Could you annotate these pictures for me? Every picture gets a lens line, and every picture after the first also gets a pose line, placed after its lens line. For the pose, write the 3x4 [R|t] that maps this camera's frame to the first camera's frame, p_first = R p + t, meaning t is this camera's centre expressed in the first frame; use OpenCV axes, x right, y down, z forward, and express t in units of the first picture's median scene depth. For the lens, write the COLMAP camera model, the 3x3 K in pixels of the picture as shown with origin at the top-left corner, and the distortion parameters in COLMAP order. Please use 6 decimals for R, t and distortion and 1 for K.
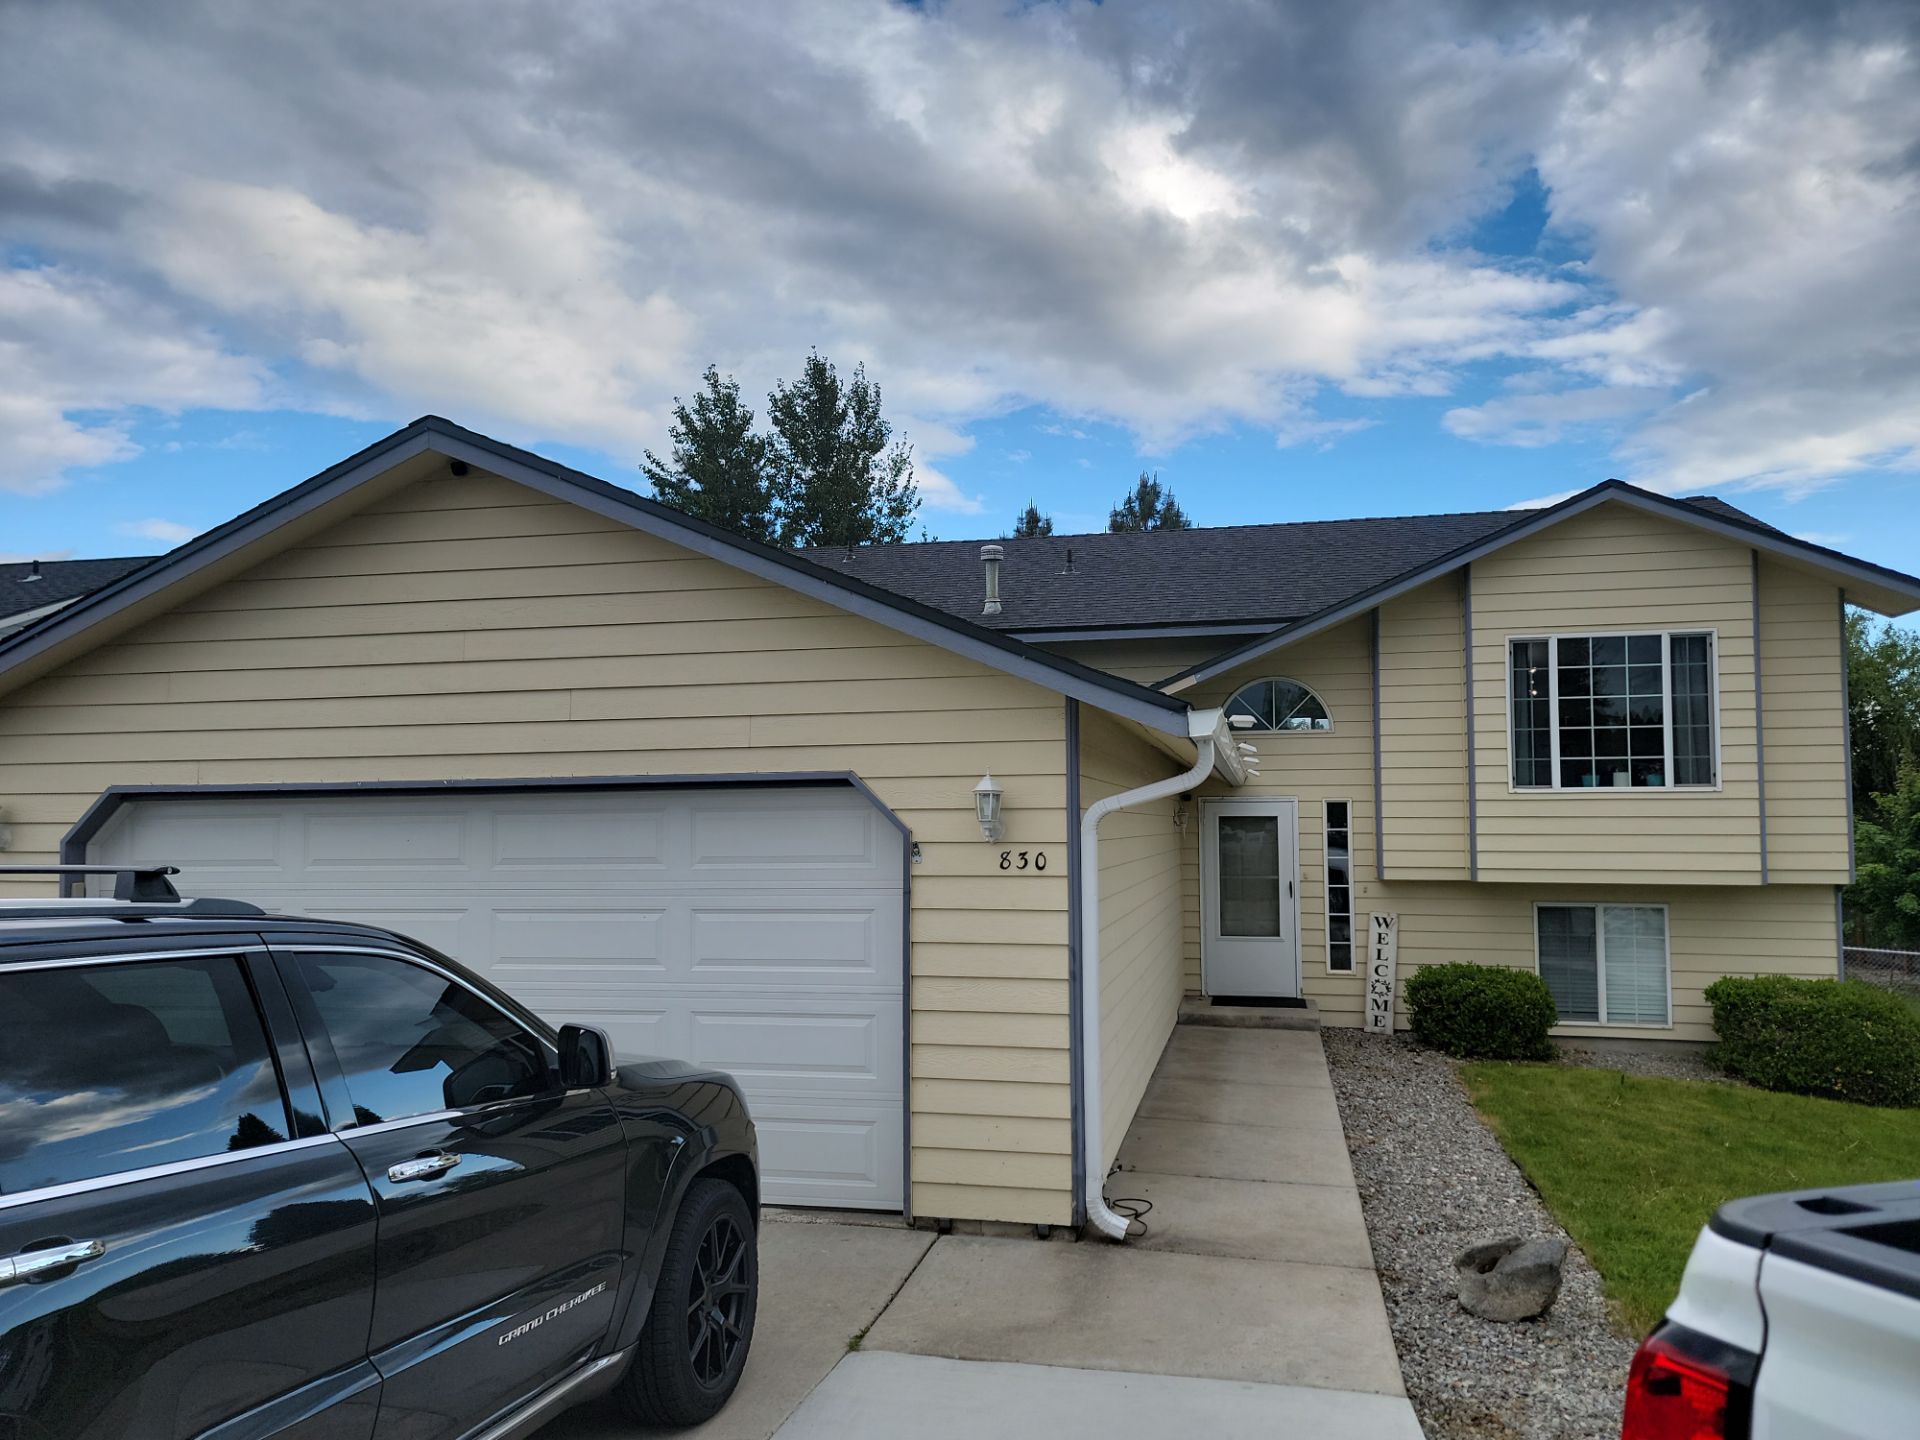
lens RADIAL K [[1347.0, 0, 960.1], [0, 1347.0, 739.3], [0, 0, 1]] dist [0.072964, -0.056695]
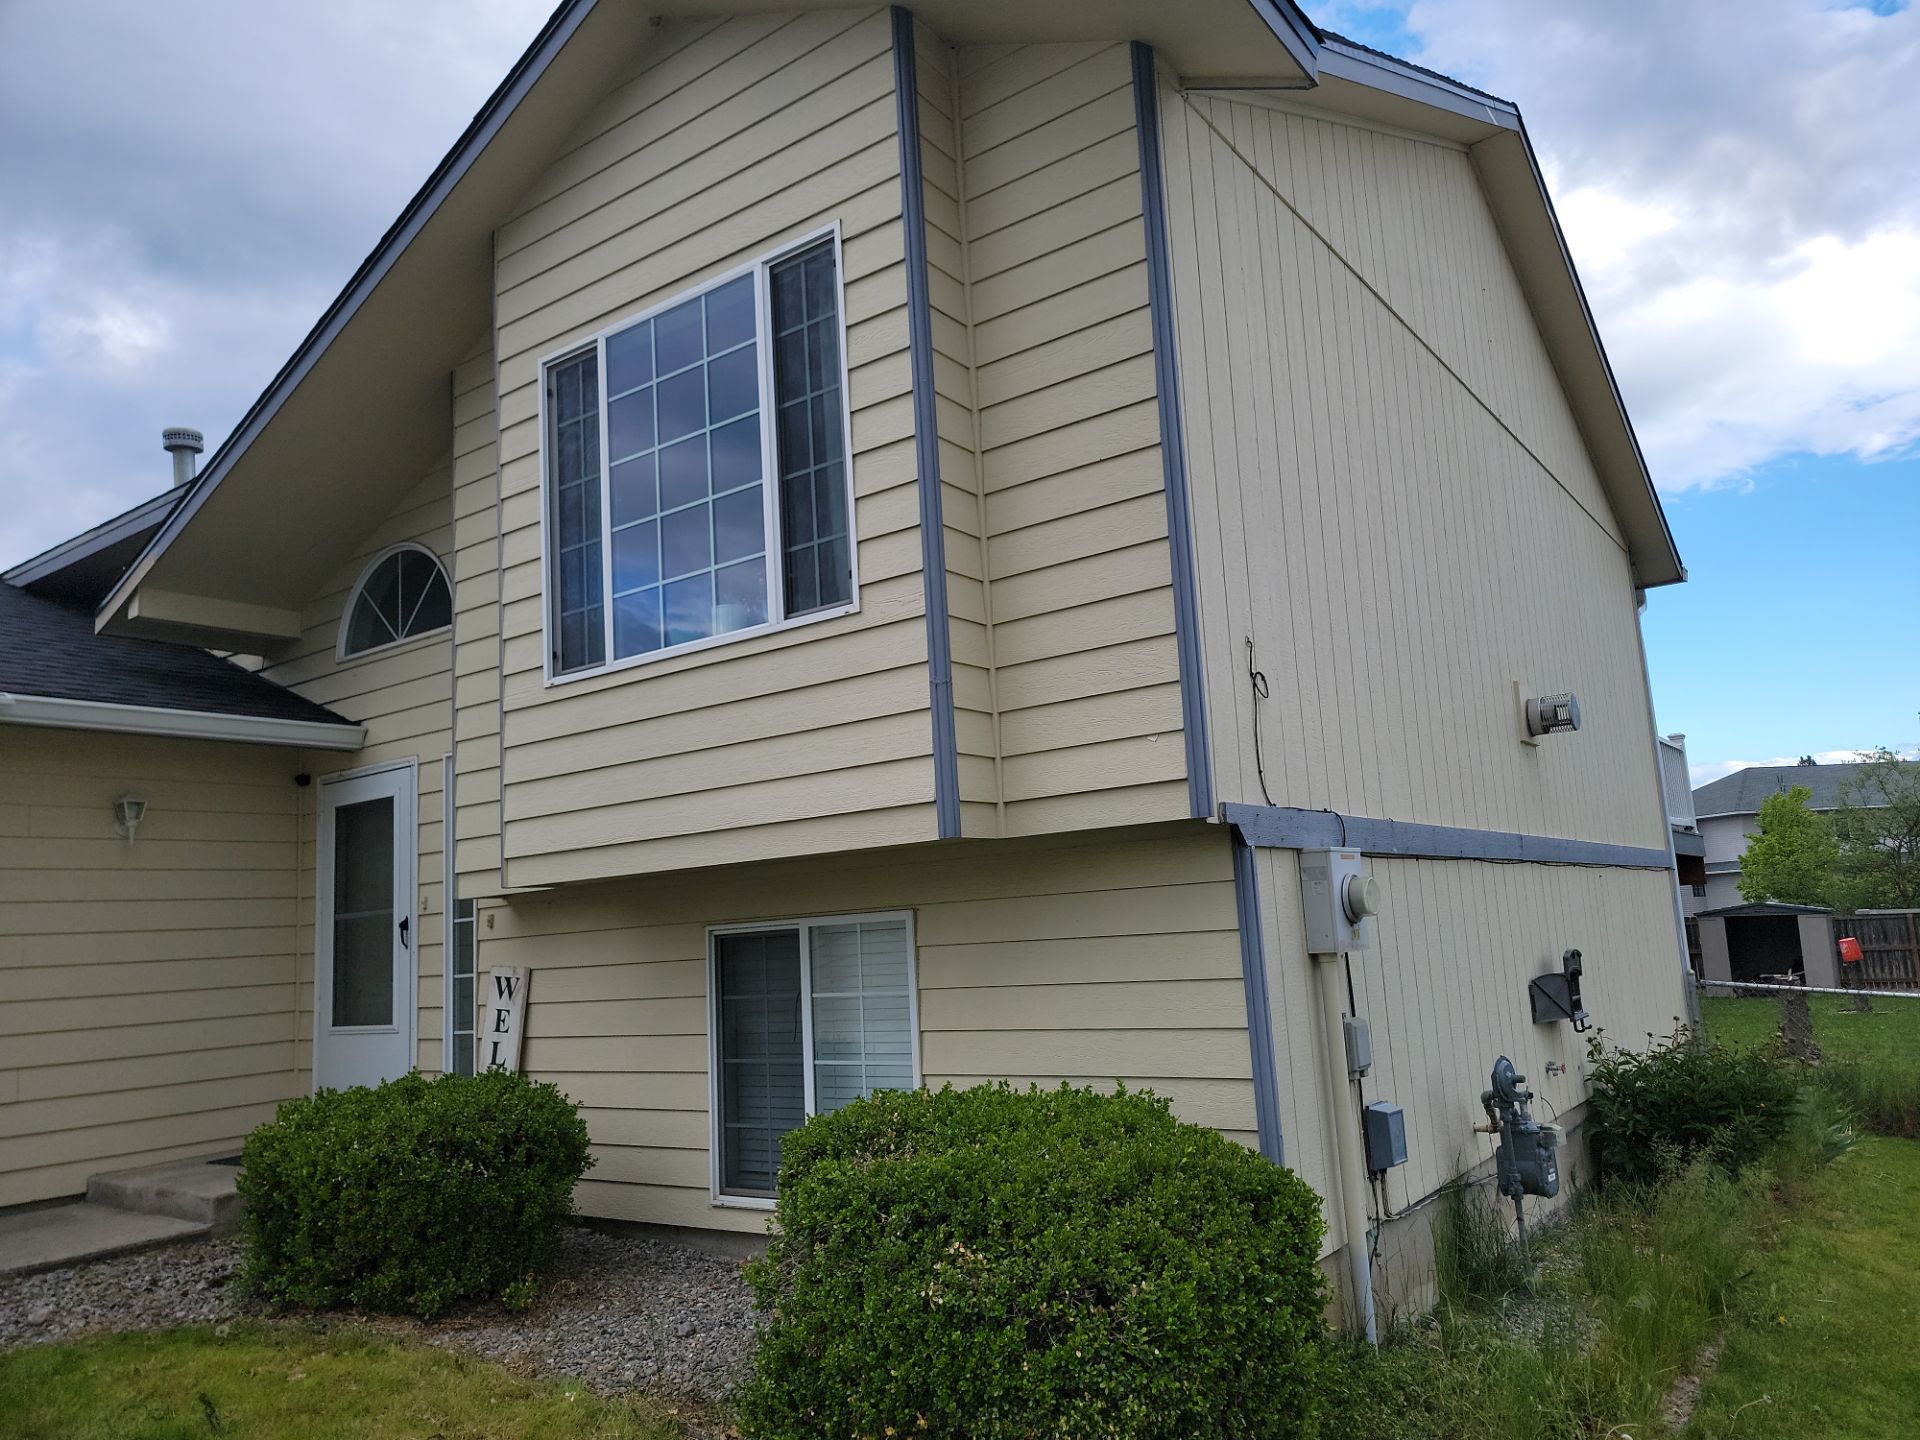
lens RADIAL K [[1347.0, 0, 946.5], [0, 1347.0, 738.6], [0, 0, 1]] dist [0.072964, -0.056695]
pose [[0.924813, -0.106452, -0.365225, 0.692285], [0.083296, 0.993418, -0.078632, 0.102648], [0.371192, 0.042298, 0.927592, 0.627461]]
